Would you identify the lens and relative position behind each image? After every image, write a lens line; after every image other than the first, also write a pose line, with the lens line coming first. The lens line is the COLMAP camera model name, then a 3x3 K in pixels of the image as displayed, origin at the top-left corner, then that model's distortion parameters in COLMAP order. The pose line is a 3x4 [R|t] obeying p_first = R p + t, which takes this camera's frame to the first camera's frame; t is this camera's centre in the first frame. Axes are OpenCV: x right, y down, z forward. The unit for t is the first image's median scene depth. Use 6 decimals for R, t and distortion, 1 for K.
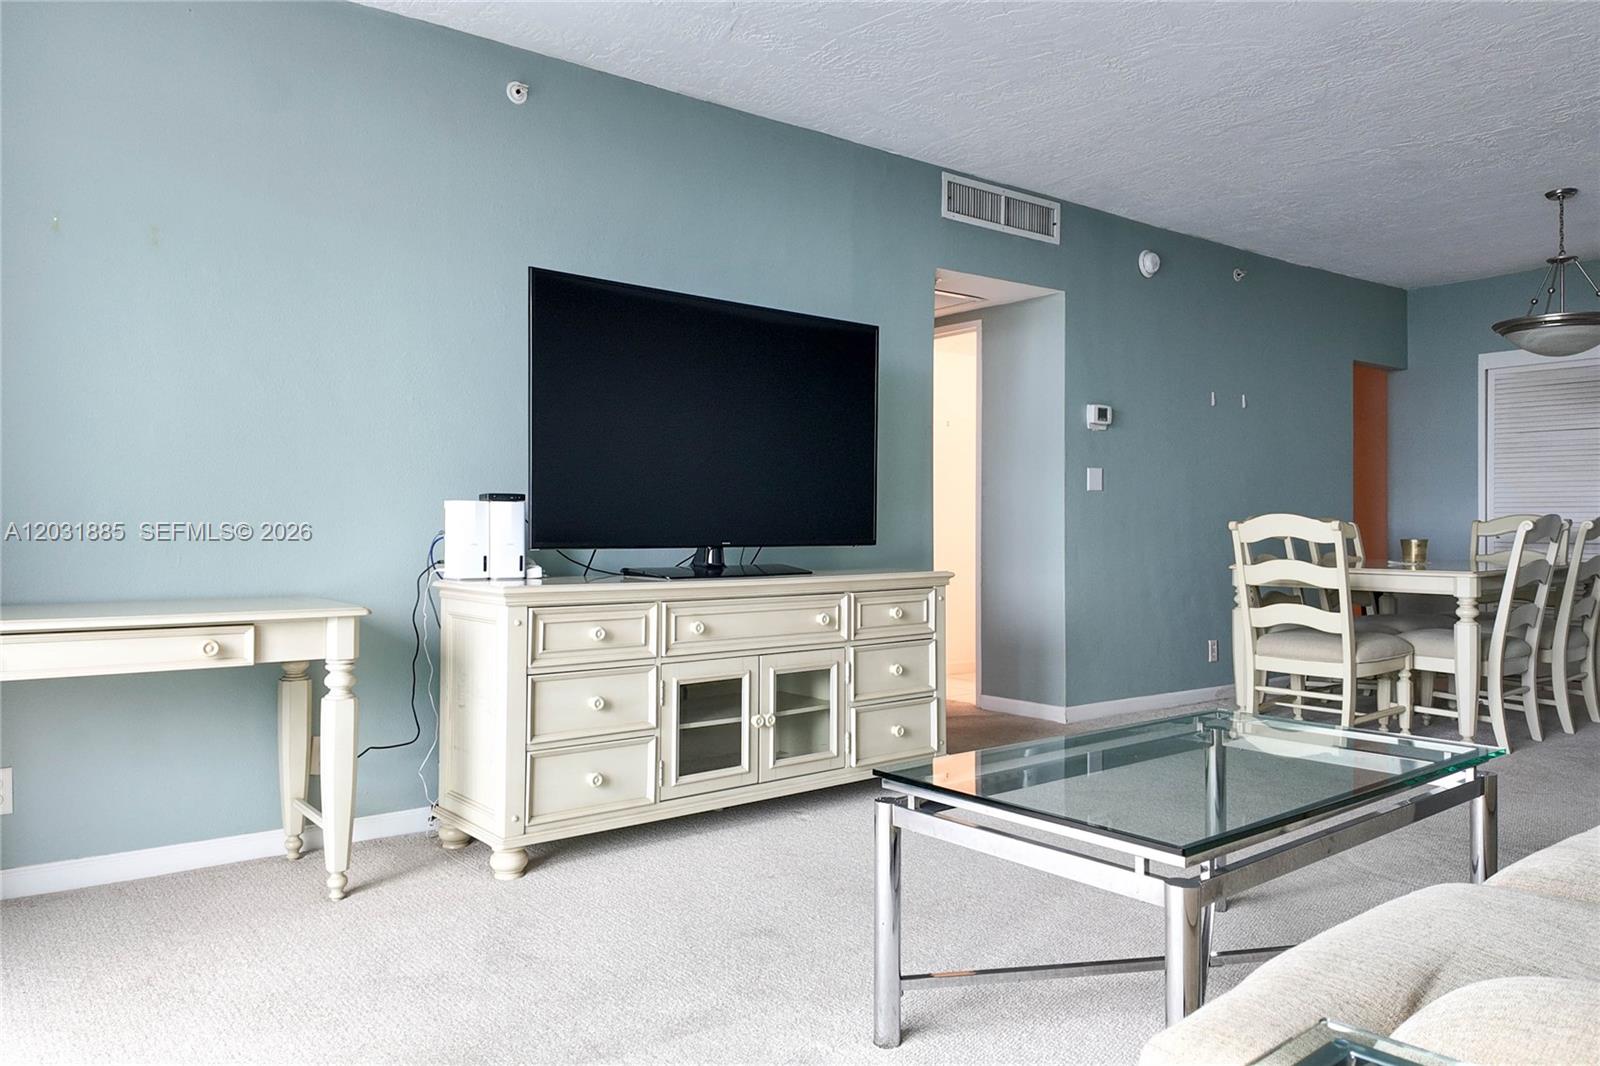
lens RADIAL K [[1134.0, 0, 792.1], [0, 1134.0, 526.0], [0, 0, 1]] dist [0.055328, -0.067263]
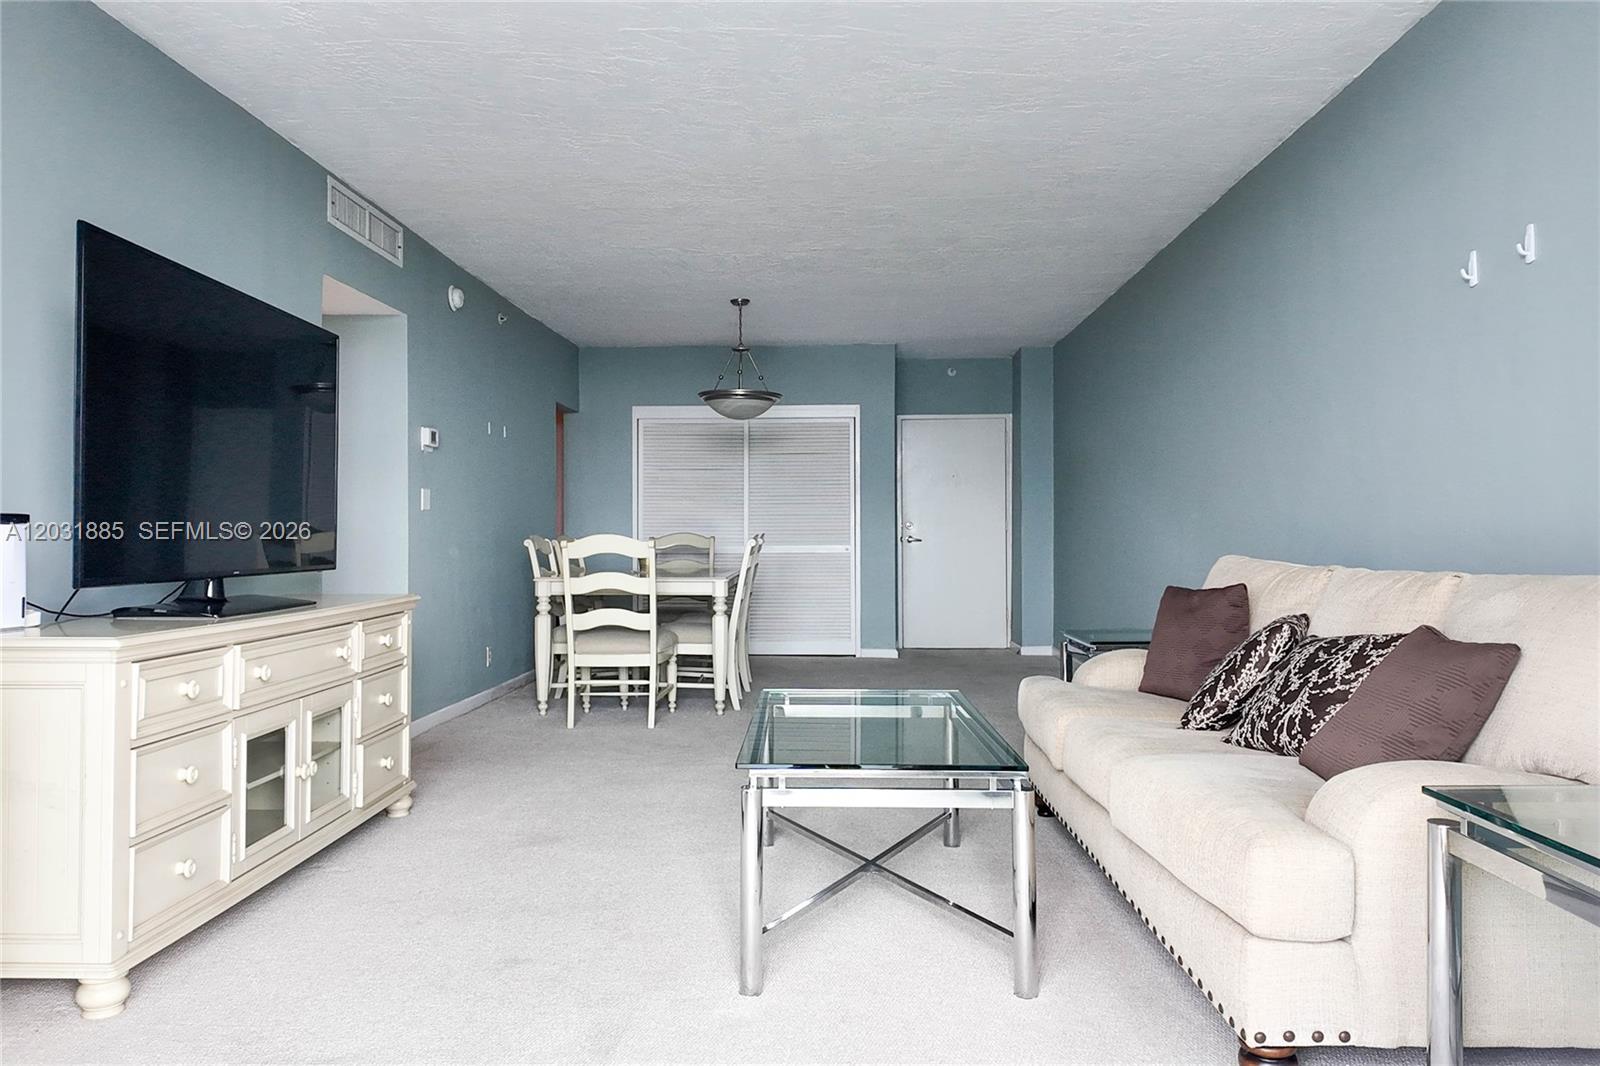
lens RADIAL K [[1134.0, 0, 796.0], [0, 1134.0, 526.8], [0, 0, 1]] dist [0.055328, -0.067263]
pose [[0.621274, 0.004400, 0.783581, -0.388542], [-0.000269, 0.999985, -0.005402, -0.012294], [-0.783593, 0.003145, 0.621266, 0.104409]]
